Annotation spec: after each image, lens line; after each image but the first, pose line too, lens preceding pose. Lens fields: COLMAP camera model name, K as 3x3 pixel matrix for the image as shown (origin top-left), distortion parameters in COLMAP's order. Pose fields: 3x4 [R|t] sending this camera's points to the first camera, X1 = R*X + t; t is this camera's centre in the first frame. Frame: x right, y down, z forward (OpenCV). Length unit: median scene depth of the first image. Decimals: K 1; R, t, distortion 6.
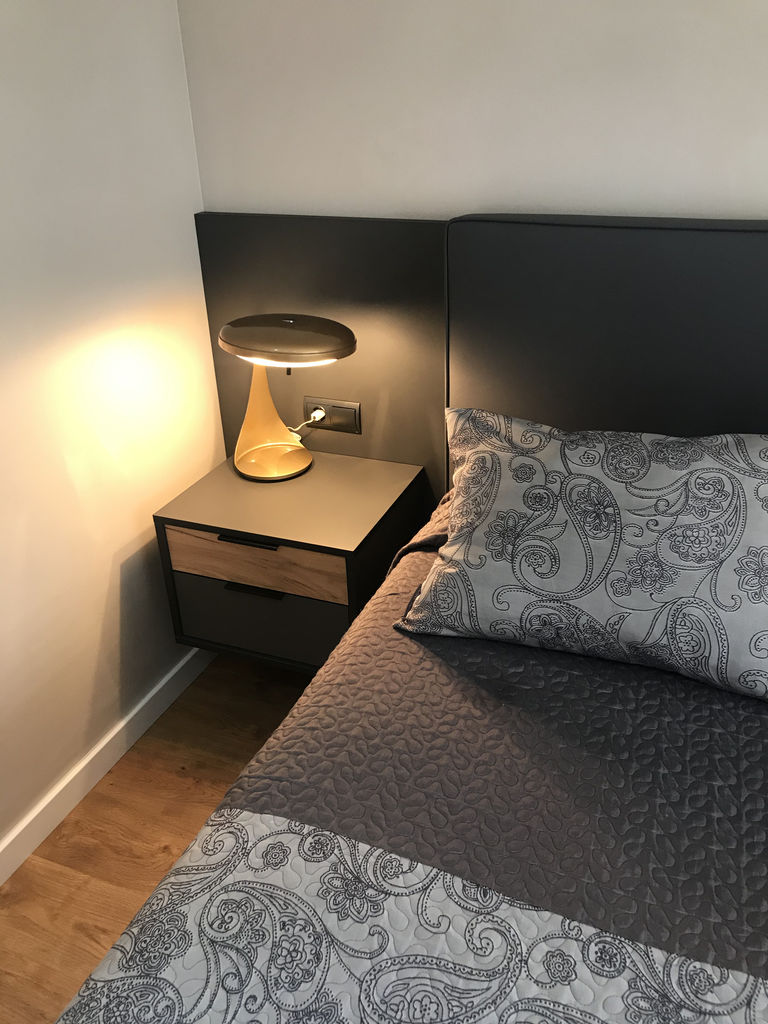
lens RADIAL K [[841.8, 0, 381.4], [0, 841.8, 486.0], [0, 0, 1]] dist [0.025666, -0.033629]
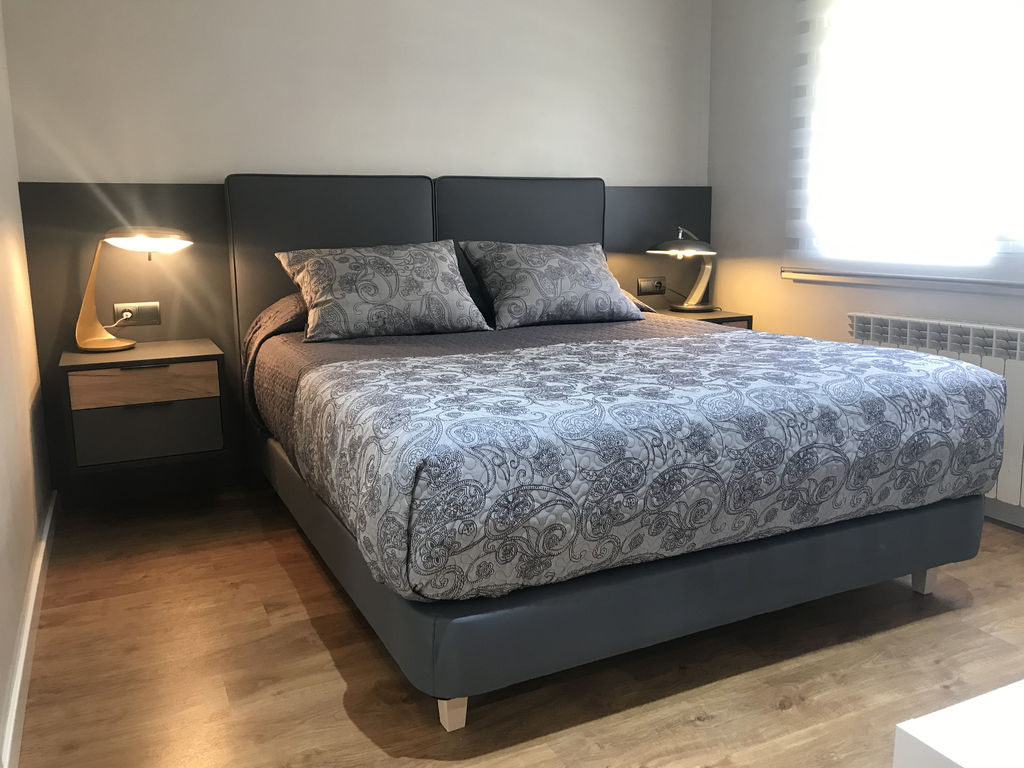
lens RADIAL K [[841.8, 0, 504.6], [0, 841.8, 373.5], [0, 0, 1]] dist [0.025666, -0.033629]
pose [[0.671148, -0.103877, 0.734009, -1.154746], [0.320432, 0.933510, -0.160880, 0.727438], [-0.668493, 0.343174, 0.659809, -0.575257]]
